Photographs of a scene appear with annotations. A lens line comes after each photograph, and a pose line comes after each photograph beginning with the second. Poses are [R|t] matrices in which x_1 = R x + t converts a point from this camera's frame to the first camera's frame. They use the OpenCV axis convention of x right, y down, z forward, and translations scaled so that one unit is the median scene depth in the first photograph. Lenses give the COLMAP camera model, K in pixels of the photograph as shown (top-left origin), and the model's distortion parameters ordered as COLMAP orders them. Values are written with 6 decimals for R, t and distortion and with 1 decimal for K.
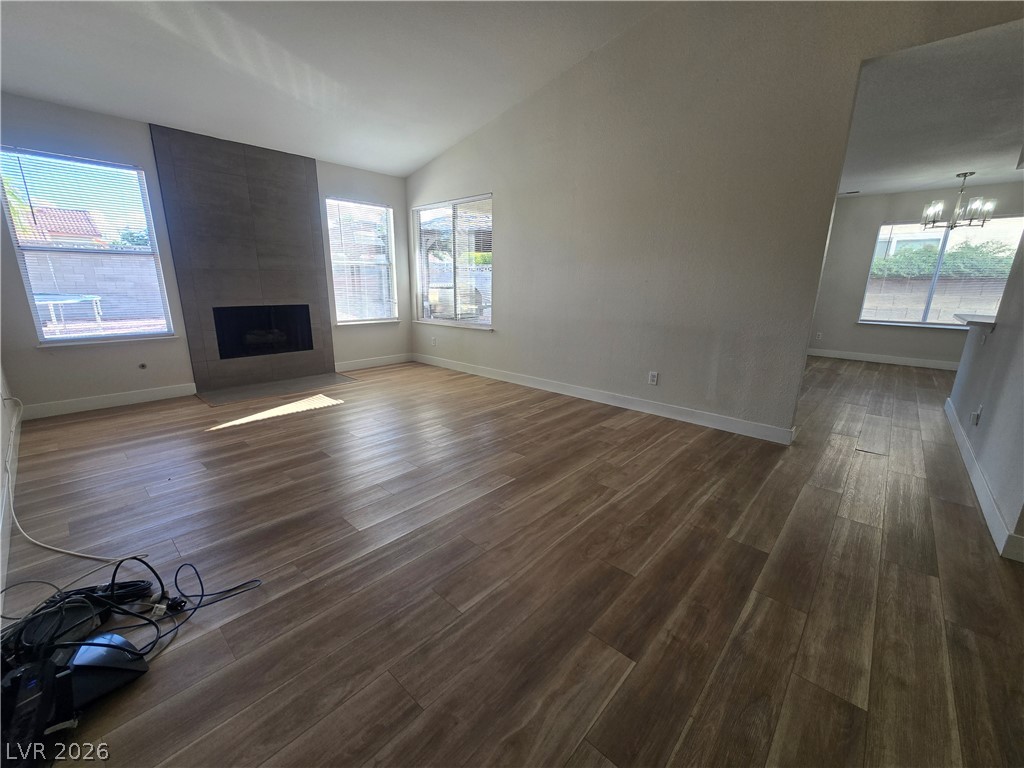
lens RADIAL K [[419.8, 0, 506.6], [0, 419.8, 385.5], [0, 0, 1]] dist [0.000708, 0.000035]
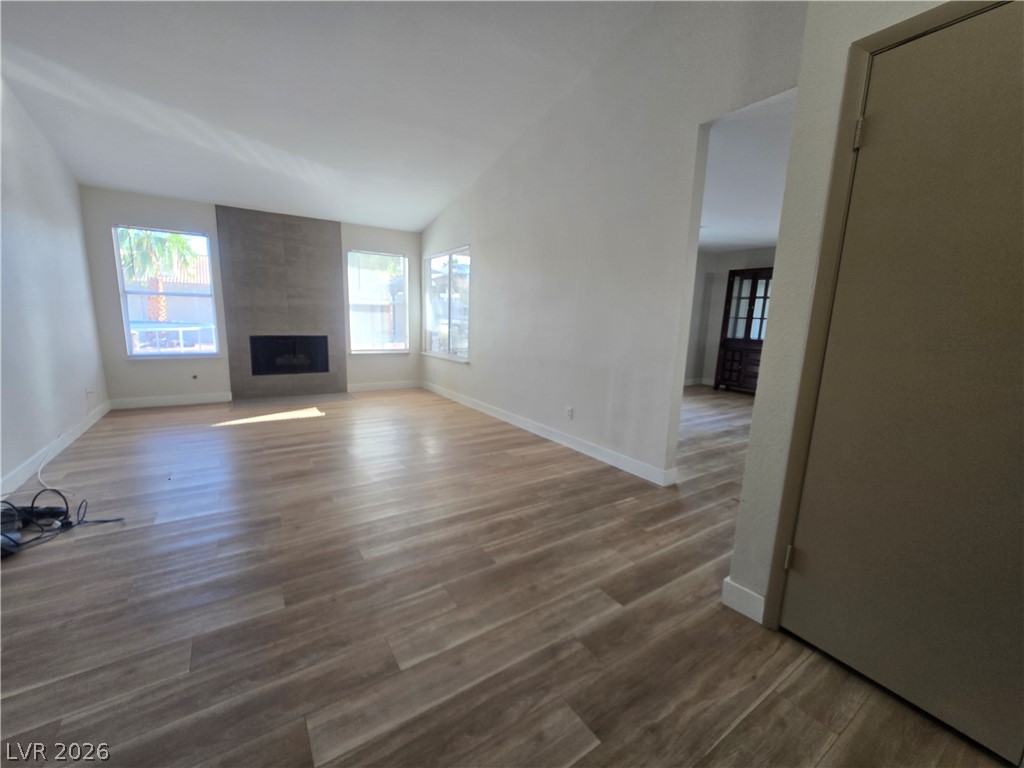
lens RADIAL K [[419.8, 0, 512.5], [0, 419.8, 382.6], [0, 0, 1]] dist [0.000708, 0.000035]
pose [[0.969167, 0.053768, -0.240467, 0.421944], [-0.075916, 0.993586, -0.083805, 0.006426], [0.234419, 0.099476, 0.967033, -0.055764]]
